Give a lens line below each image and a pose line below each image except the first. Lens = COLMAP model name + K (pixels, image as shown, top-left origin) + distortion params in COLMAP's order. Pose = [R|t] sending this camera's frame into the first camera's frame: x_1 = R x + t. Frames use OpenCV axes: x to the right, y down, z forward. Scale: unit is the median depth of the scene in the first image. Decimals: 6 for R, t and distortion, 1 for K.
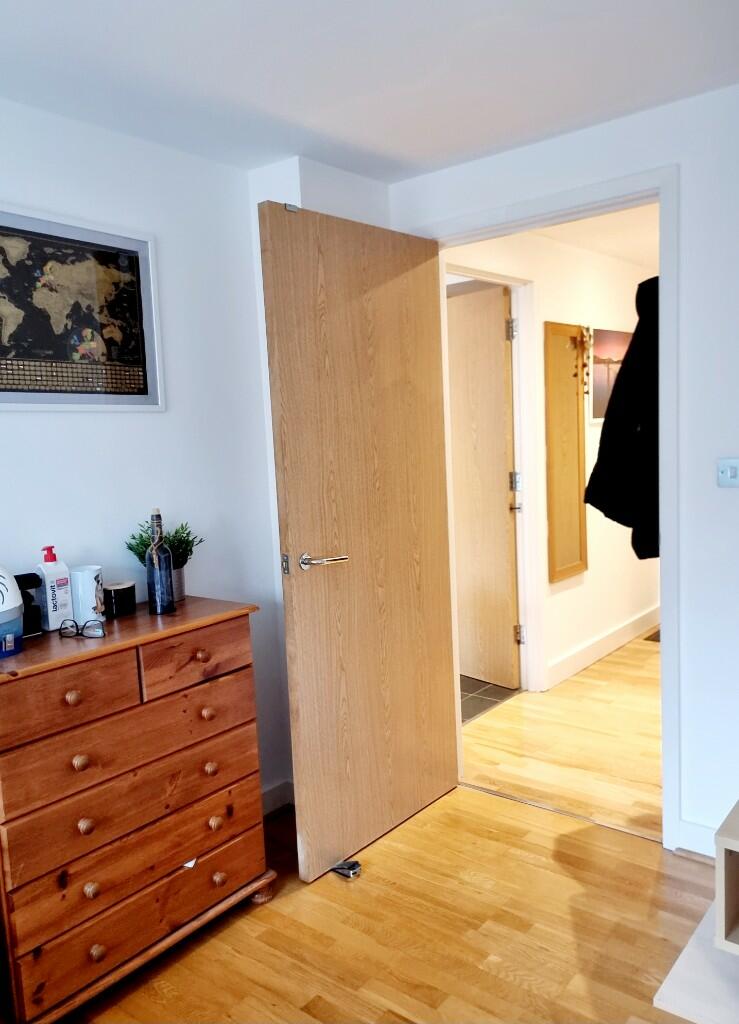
lens RADIAL K [[810.3, 0, 369.5], [0, 810.3, 512.0], [0, 0, 1]] dist [0.059959, -0.007045]
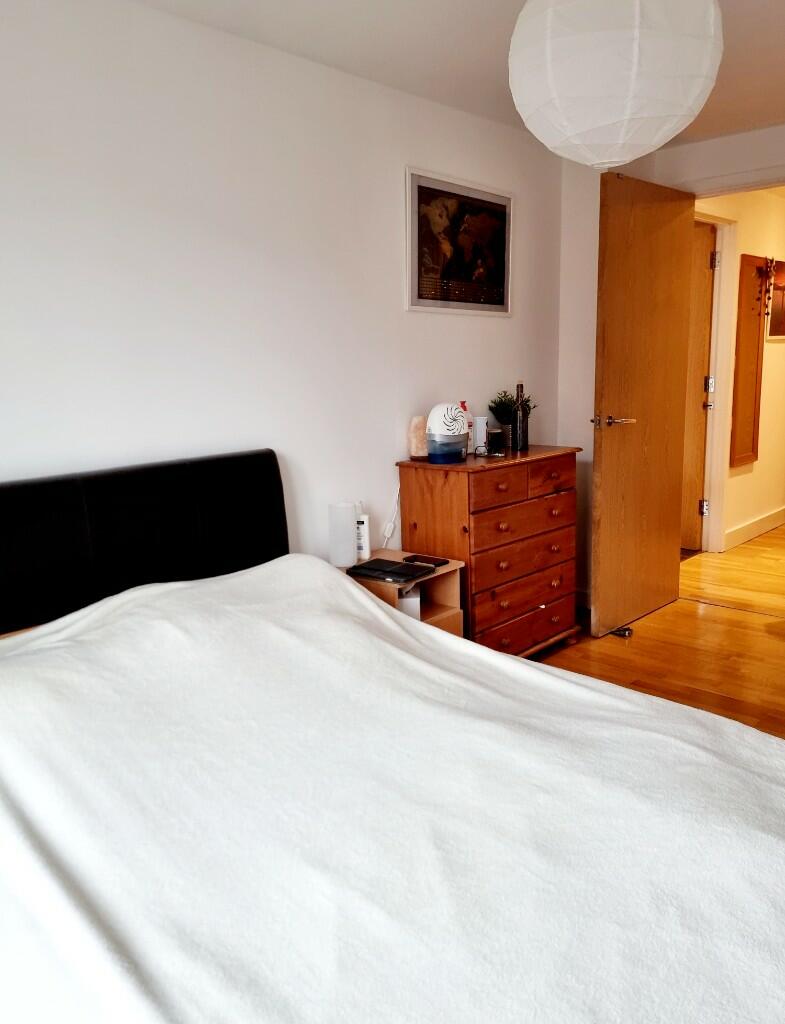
lens RADIAL K [[817.8, 0, 391.9], [0, 817.8, 490.3], [0, 0, 1]] dist [0.076880, -0.006411]
pose [[0.997813, 0.034622, -0.056312, -0.392537], [-0.031400, 0.997873, 0.057126, 0.115708], [0.058171, -0.055233, 0.996778, -0.528344]]
